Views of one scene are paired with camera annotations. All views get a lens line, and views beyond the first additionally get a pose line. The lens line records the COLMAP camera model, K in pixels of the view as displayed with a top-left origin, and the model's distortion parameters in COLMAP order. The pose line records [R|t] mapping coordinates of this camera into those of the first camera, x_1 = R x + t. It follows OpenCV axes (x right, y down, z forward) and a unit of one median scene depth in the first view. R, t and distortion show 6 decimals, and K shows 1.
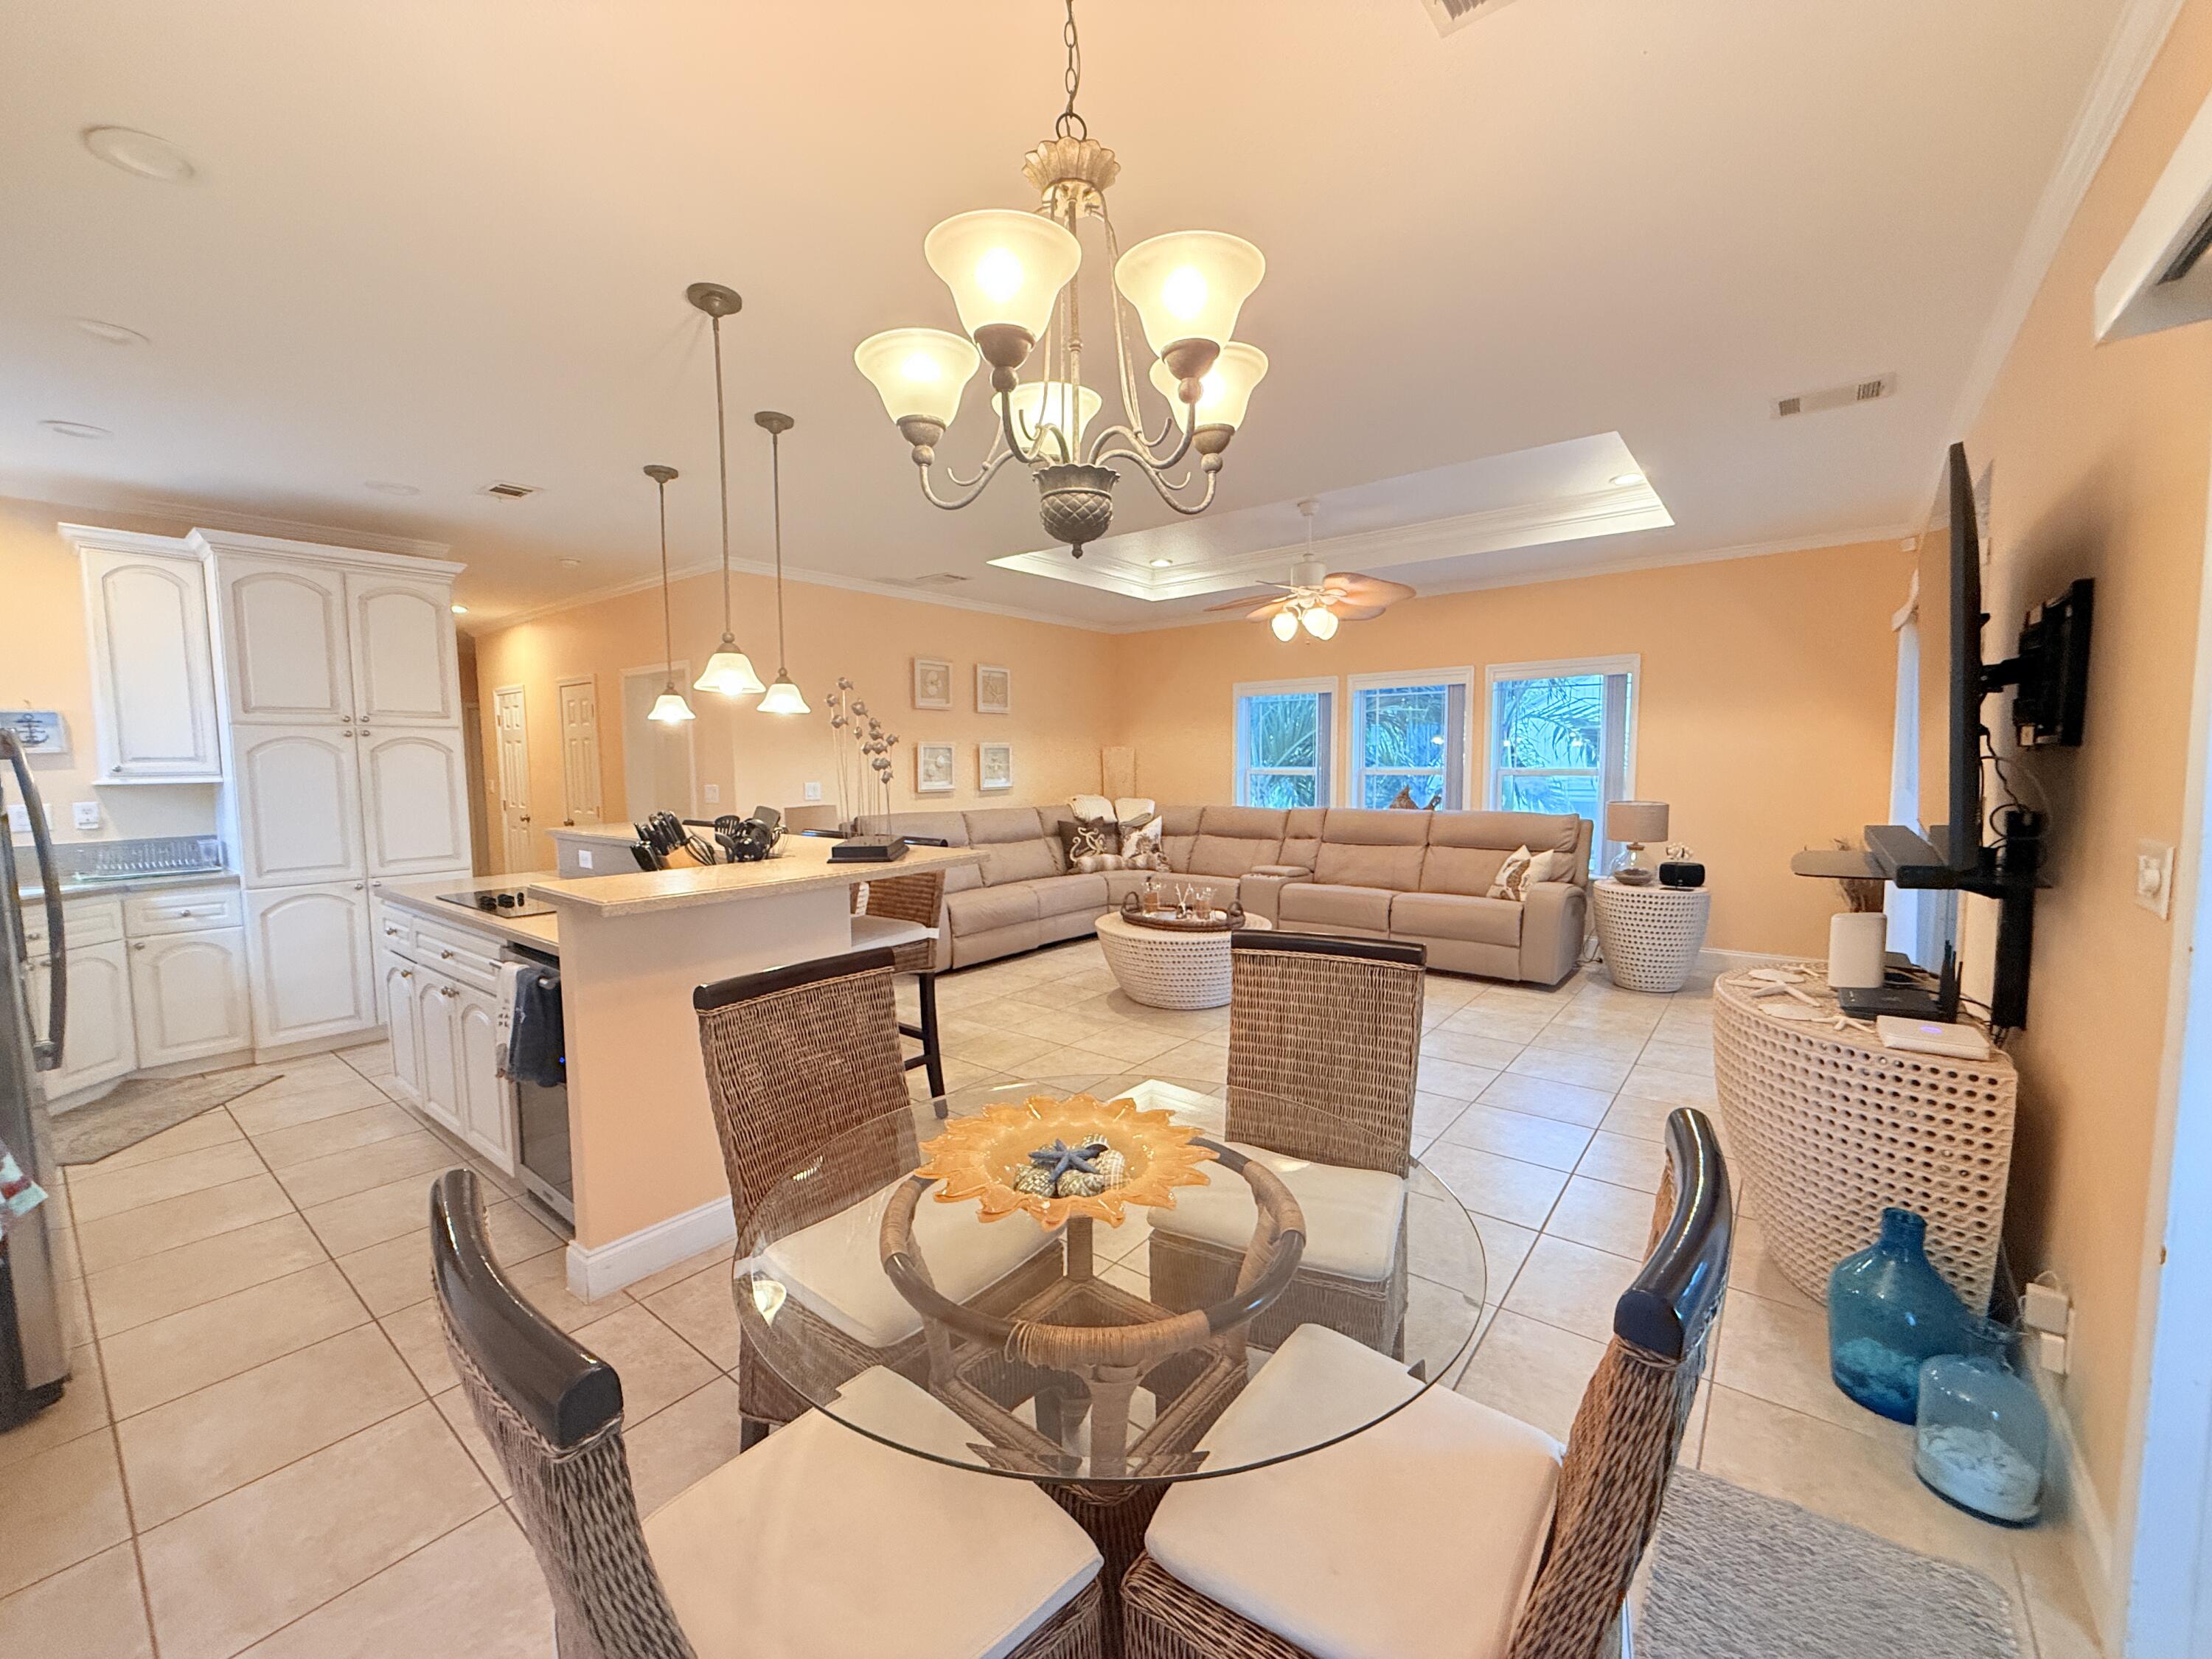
lens RADIAL K [[883.2, 0, 1118.9], [0, 883.2, 833.8], [0, 0, 1]] dist [0.000496, 0.000257]
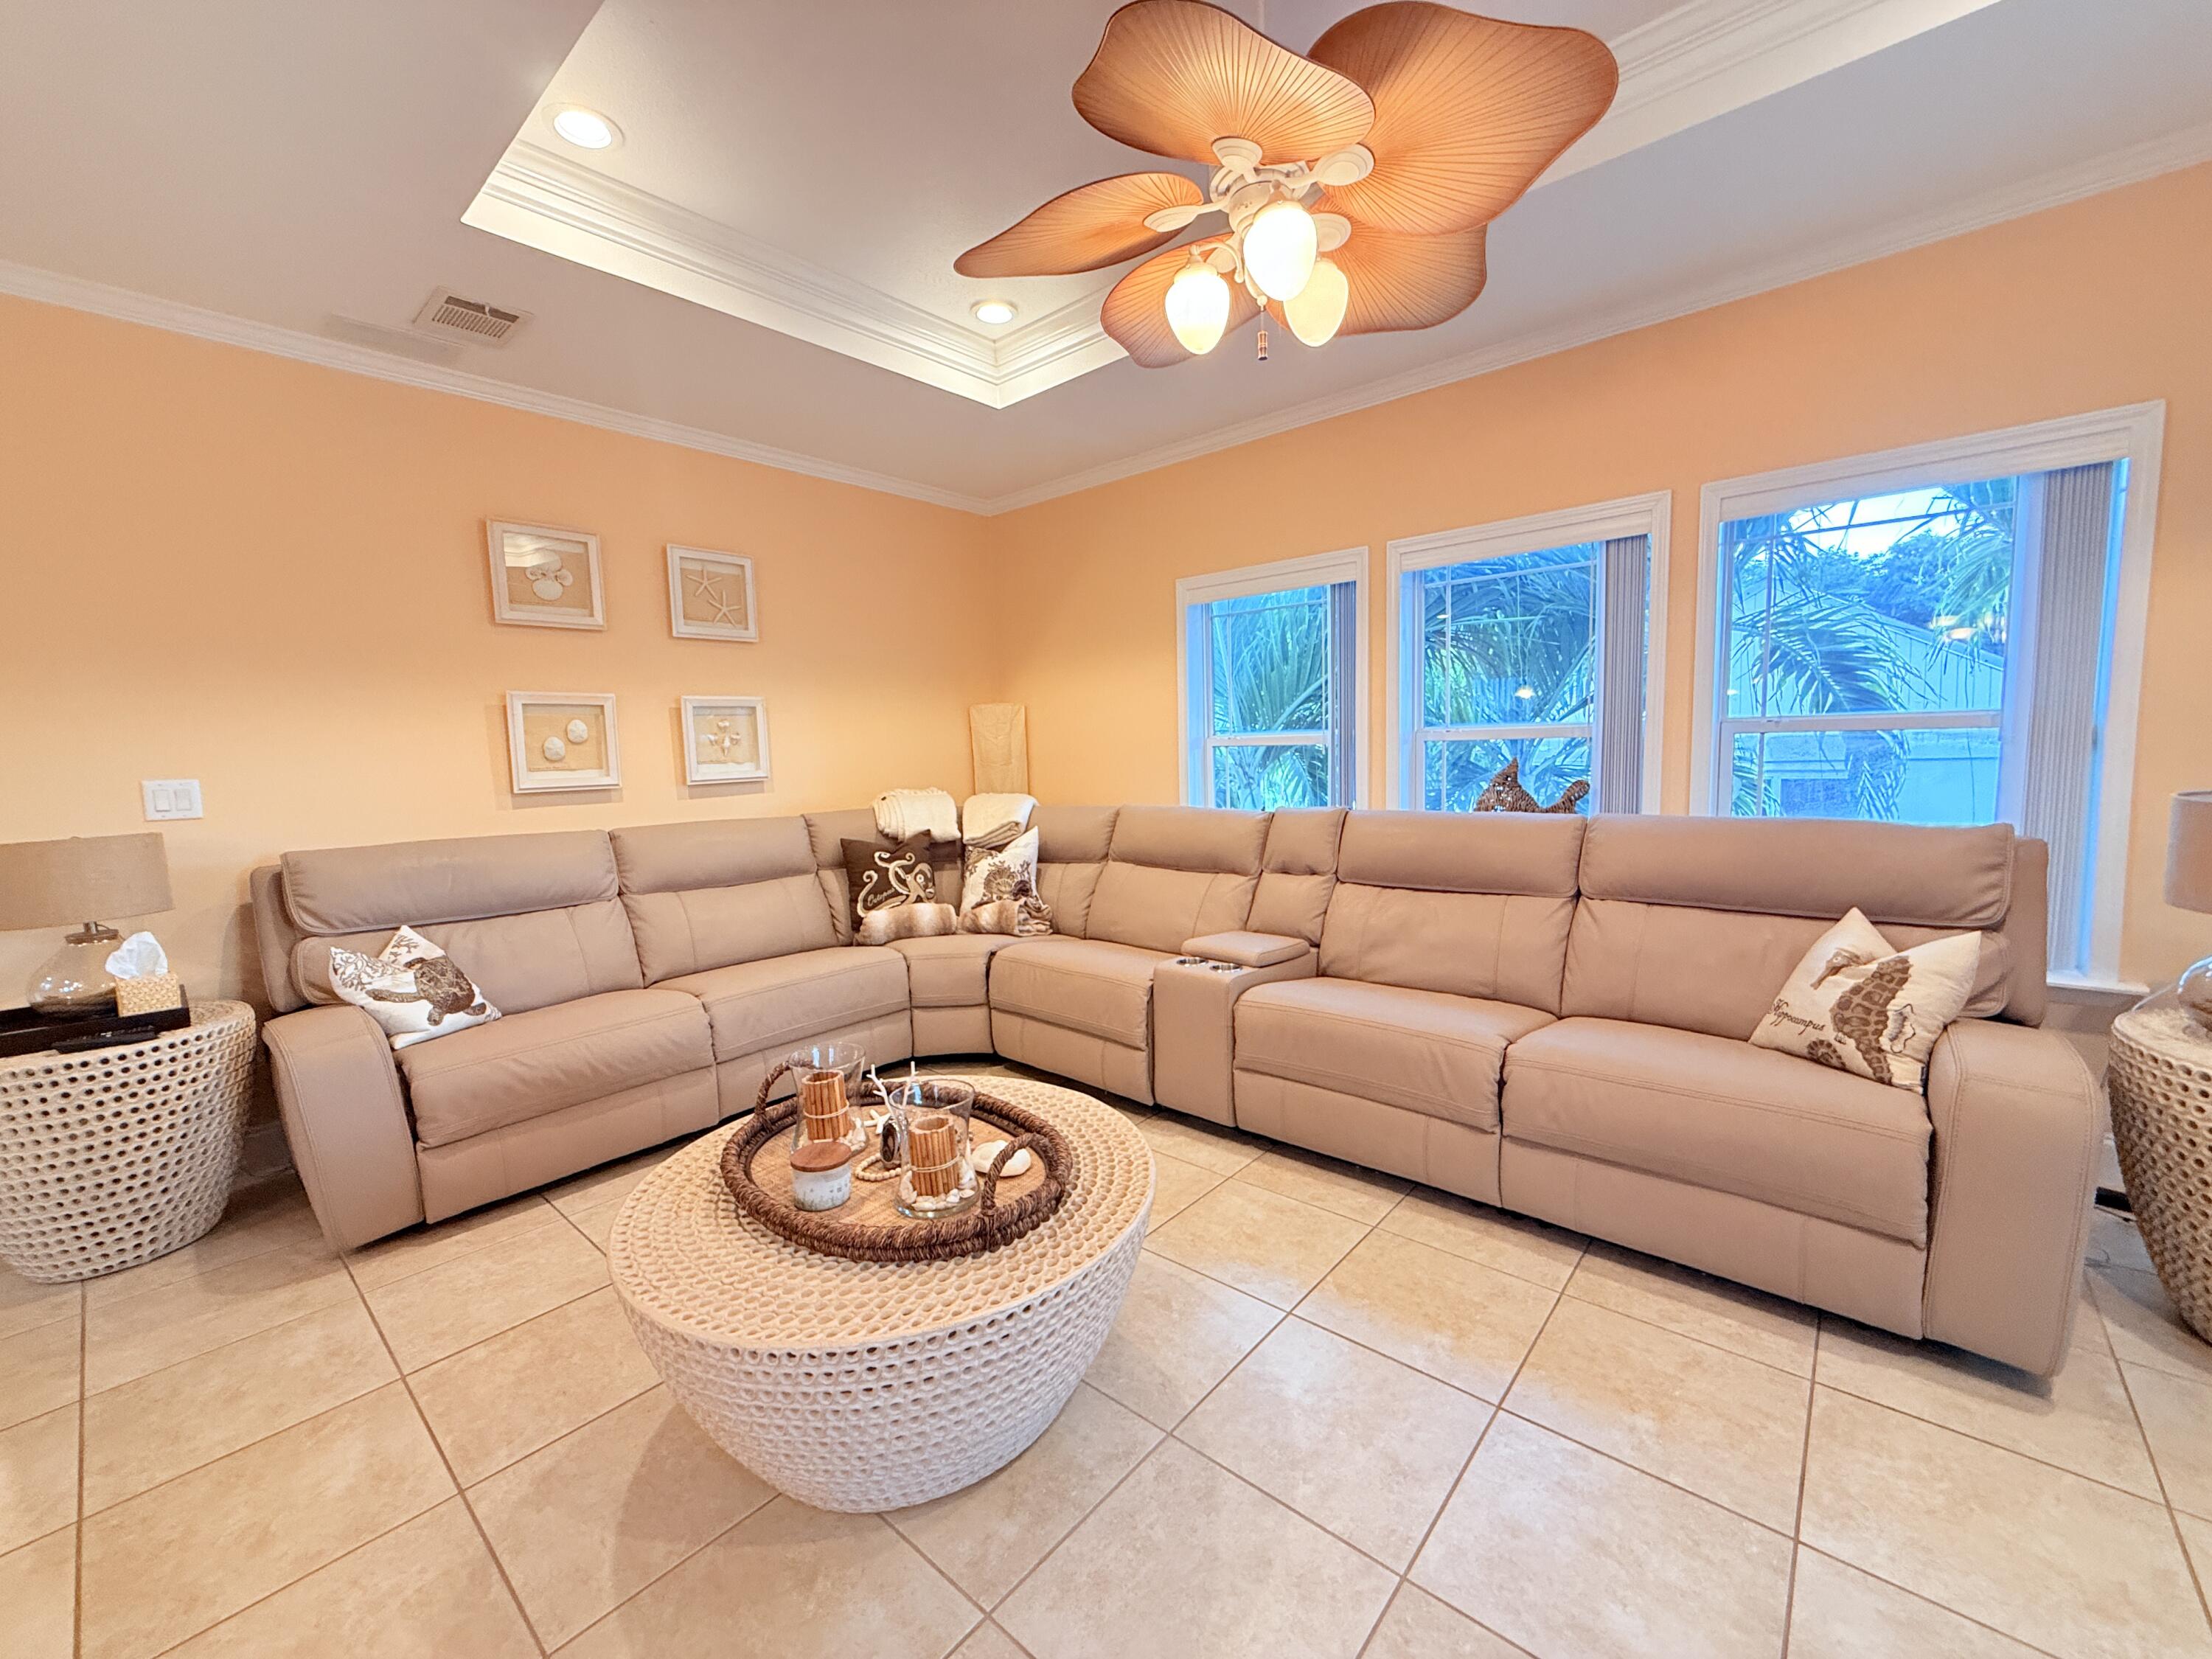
lens RADIAL K [[883.2, 0, 1109.3], [0, 883.2, 830.8], [0, 0, 1]] dist [0.000496, 0.000257]
pose [[0.998220, -0.014743, -0.057796, 0.127639], [0.015658, 0.999759, 0.015404, -0.026347], [0.057555, -0.016282, 0.998210, 0.486687]]
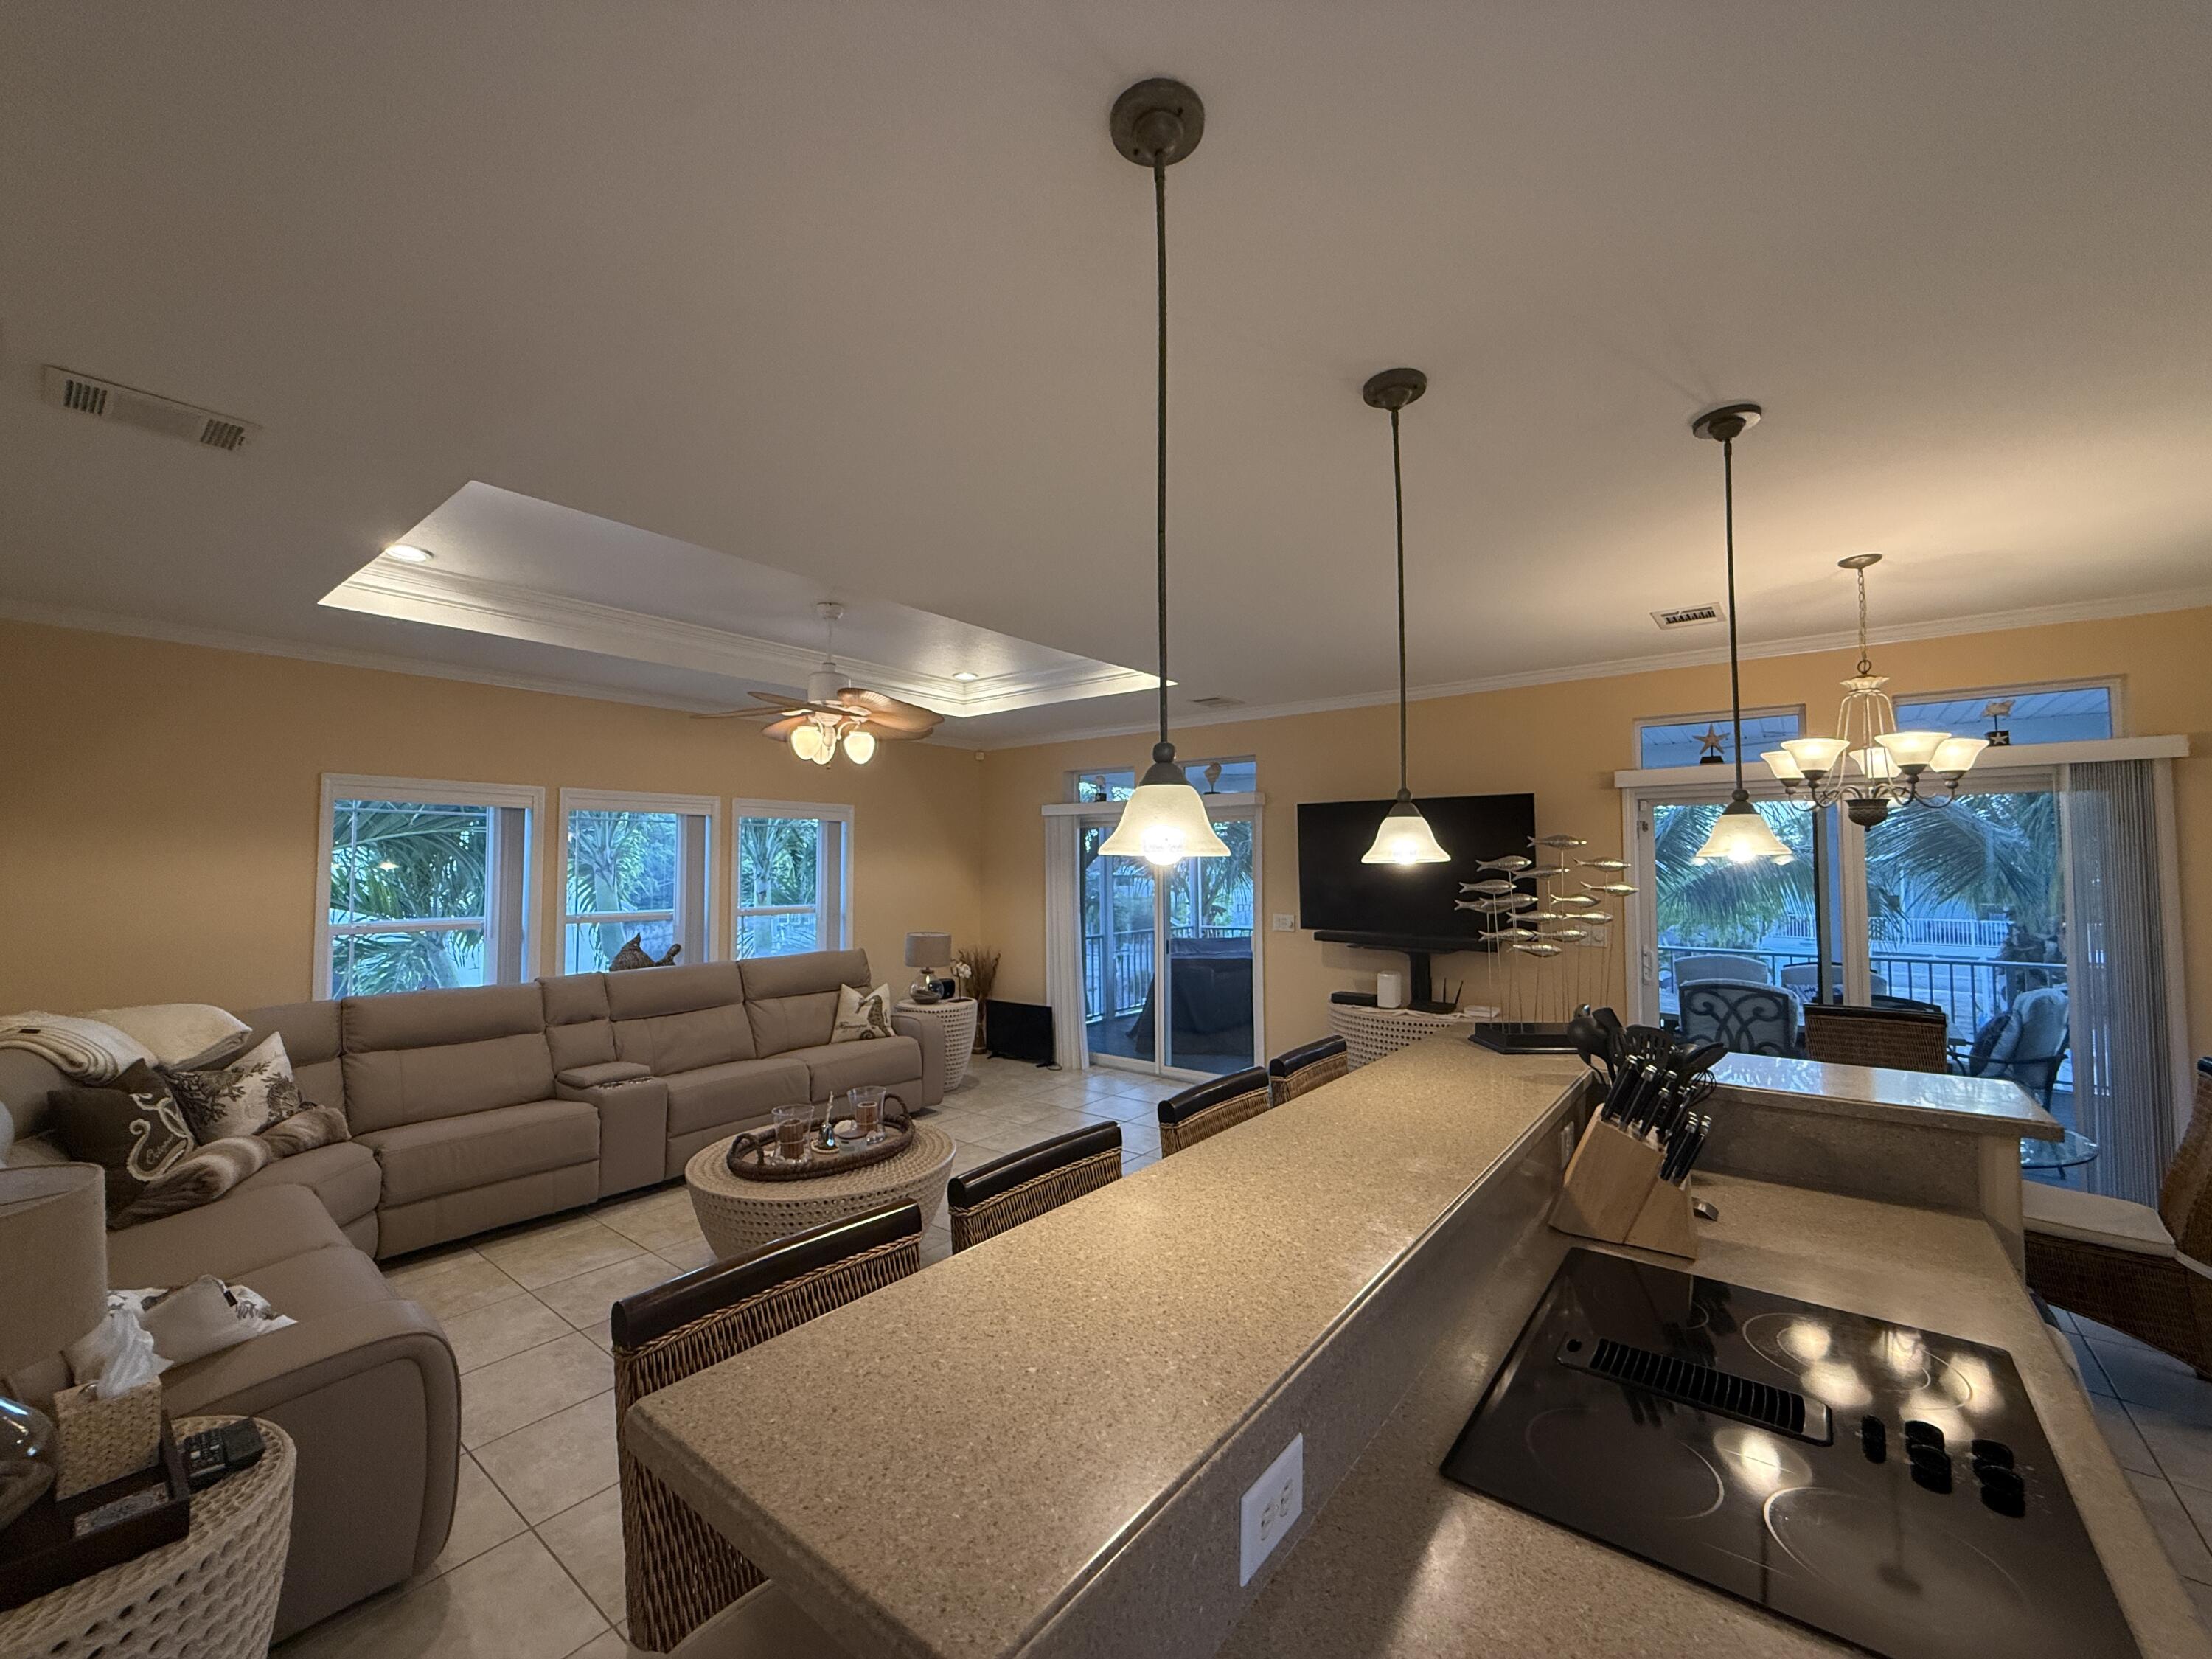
lens RADIAL K [[883.2, 0, 1114.9], [0, 883.2, 827.3], [0, 0, 1]] dist [0.000496, 0.000257]
pose [[-0.008183, 0.056970, 0.998342, -0.464311], [0.087537, 0.994584, -0.056038, -0.067320], [-0.996128, 0.086934, -0.013125, 0.559286]]
